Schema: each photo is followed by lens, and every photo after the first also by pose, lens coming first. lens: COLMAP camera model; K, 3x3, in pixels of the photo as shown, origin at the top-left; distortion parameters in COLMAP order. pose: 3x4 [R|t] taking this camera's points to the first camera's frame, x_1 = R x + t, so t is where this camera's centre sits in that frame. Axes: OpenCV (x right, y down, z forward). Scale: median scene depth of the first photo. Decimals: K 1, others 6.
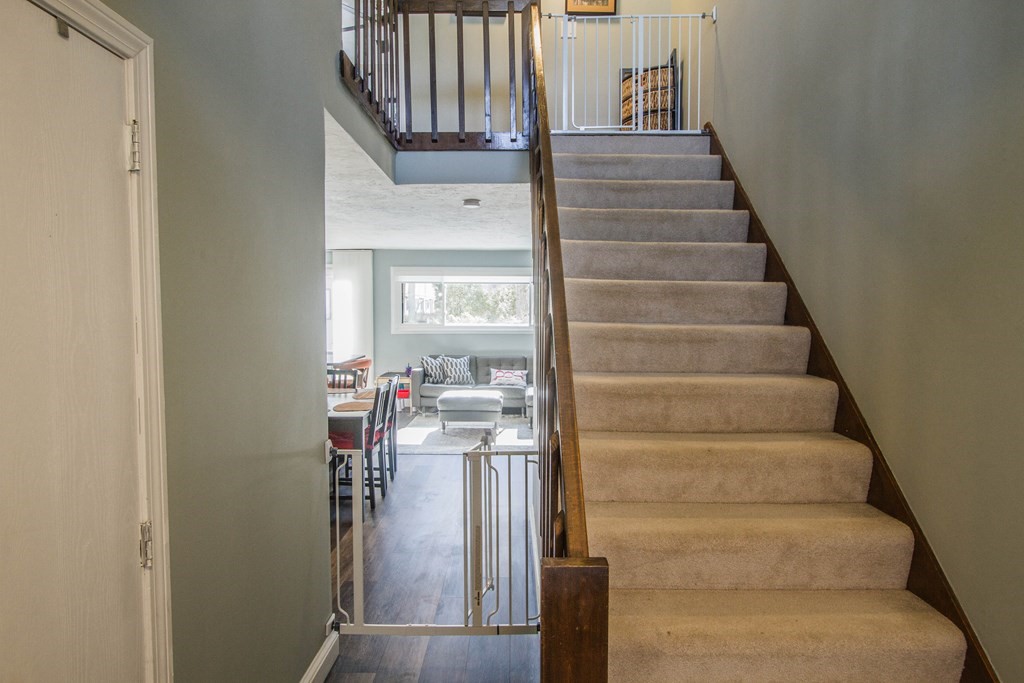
lens RADIAL K [[626.2, 0, 520.1], [0, 626.2, 351.1], [0, 0, 1]] dist [-0.019887, 0.008510]
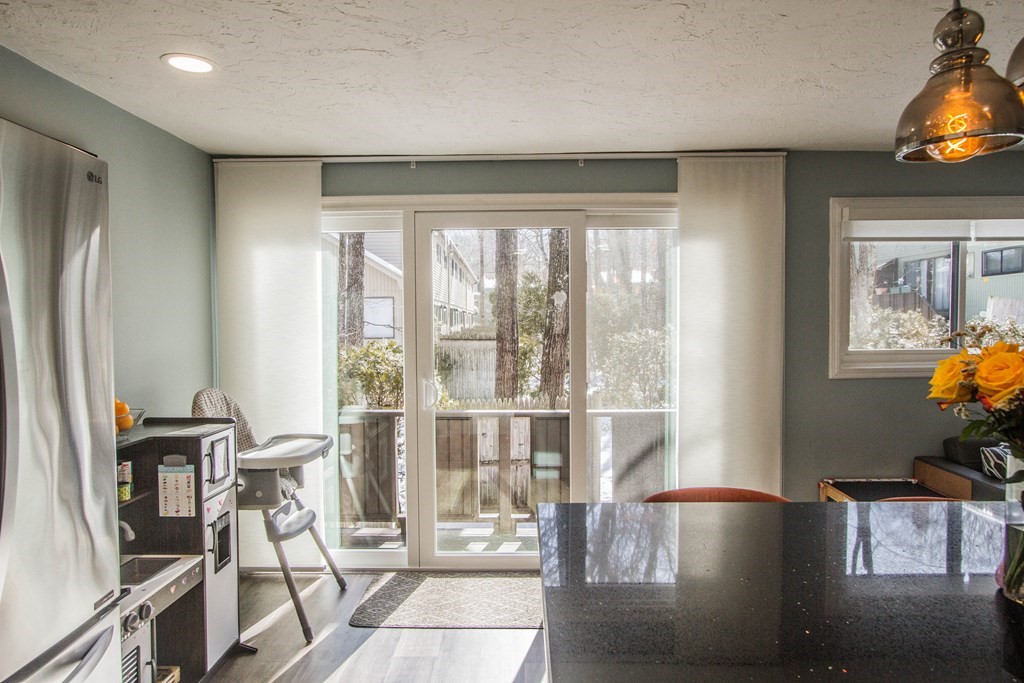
lens RADIAL K [[662.0, 0, 504.3], [0, 662.0, 342.8], [0, 0, 1]] dist [-0.027159, 0.013116]
pose [[0.999580, -0.012154, -0.026315, -0.400882], [0.011490, 0.999616, -0.025217, -0.042304], [0.026611, 0.024904, 0.999336, 0.622019]]
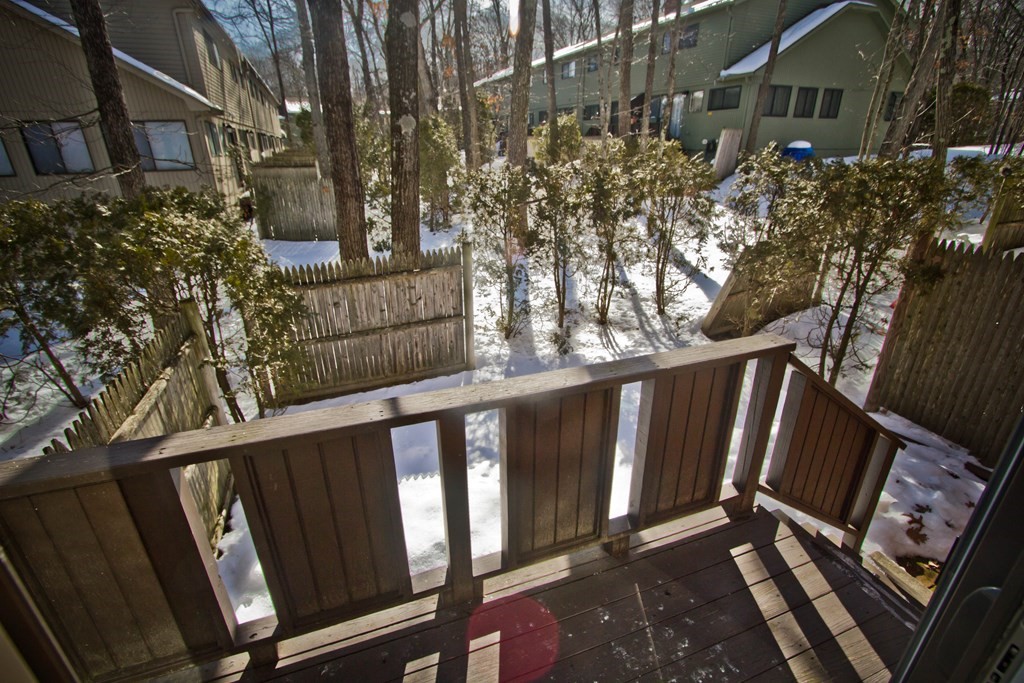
lens RADIAL K [[471.1, 0, 513.7], [0, 471.1, 340.0], [0, 0, 1]] dist [-0.024491, 0.004987]
pose [[0.935917, -0.146418, 0.320345, -0.446021], [0.029797, 0.939155, 0.342200, -0.080960], [-0.350958, -0.310726, 0.883333, 1.018563]]
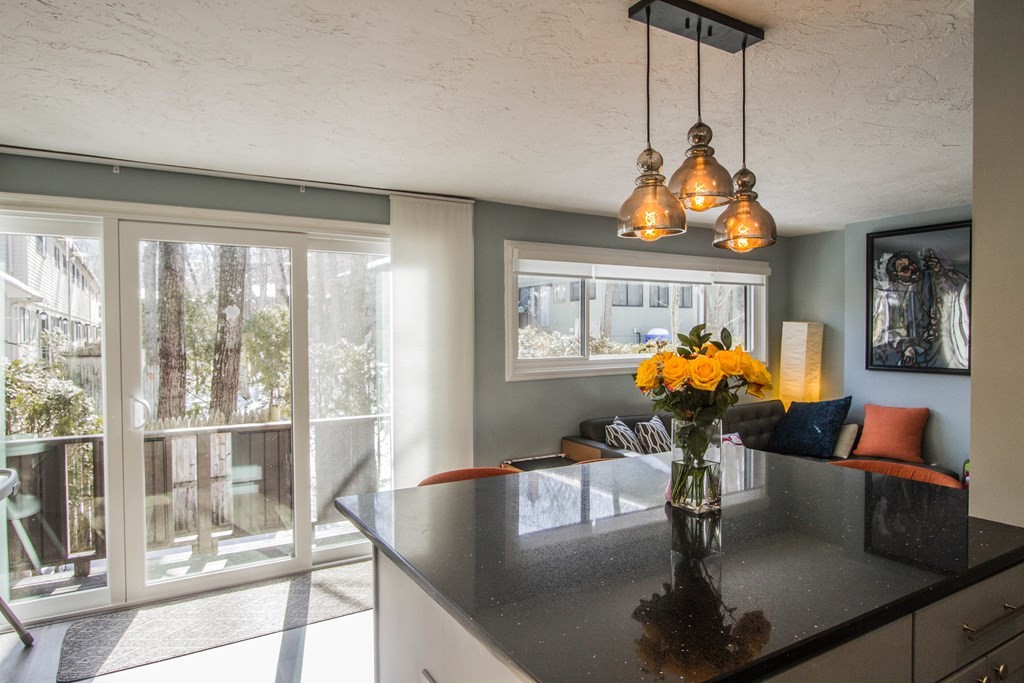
lens RADIAL K [[626.2, 0, 525.2], [0, 626.2, 345.0], [0, 0, 1]] dist [-0.019887, 0.008510]
pose [[0.857683, -0.020432, 0.513773, -0.450234], [0.040106, 0.998824, -0.027230, -0.042855], [-0.512613, 0.043961, 0.857494, 0.602787]]
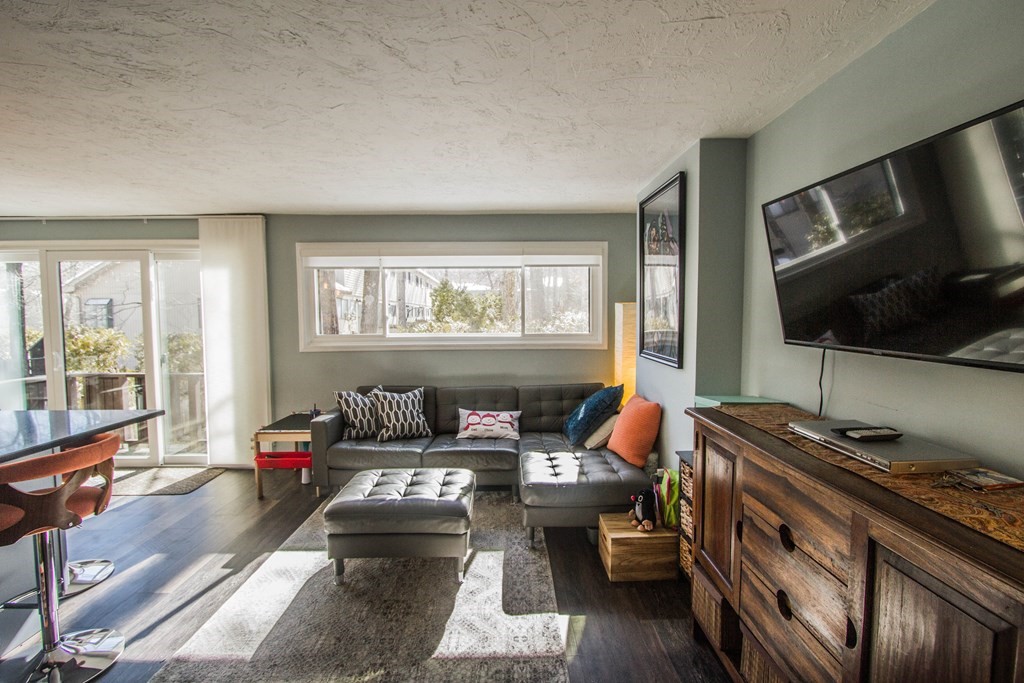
lens RADIAL K [[471.1, 0, 517.1], [0, 471.1, 342.7], [0, 0, 1]] dist [-0.024491, 0.004987]
pose [[0.999714, -0.011663, 0.020876, -0.000270], [0.011896, 0.999867, -0.011113, -0.029691], [-0.020744, 0.011358, 0.999720, 0.550086]]
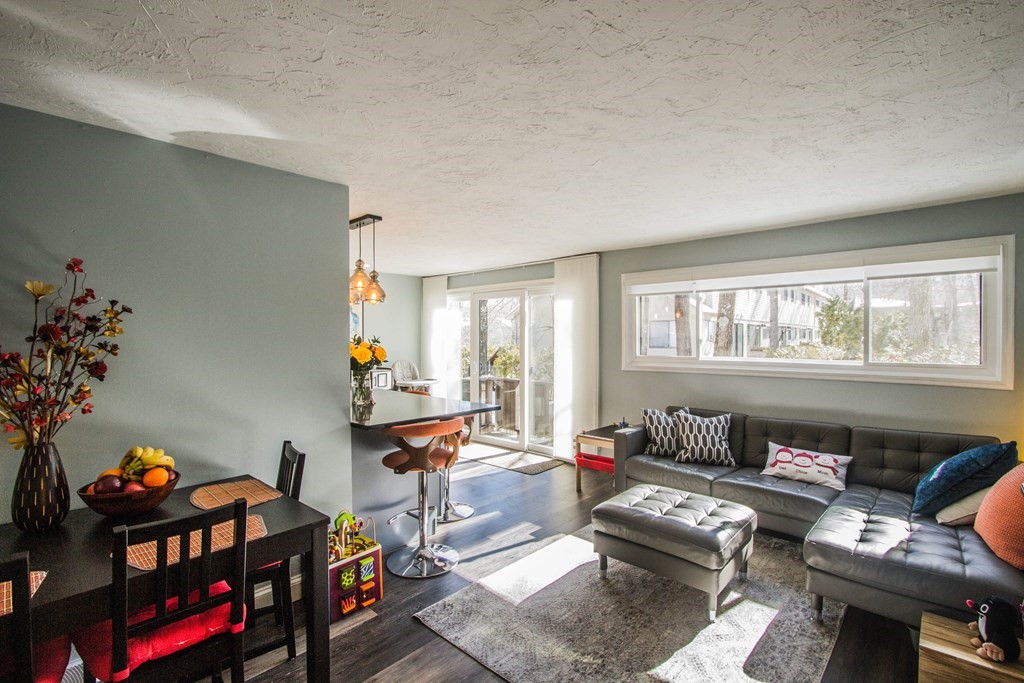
lens RADIAL K [[471.1, 0, 520.0], [0, 471.1, 342.5], [0, 0, 1]] dist [-0.024491, 0.004987]
pose [[0.732540, 0.001906, -0.680721, 0.069982], [-0.043389, 0.998093, -0.043898, -0.030925], [0.679339, 0.061693, 0.731226, 0.556675]]
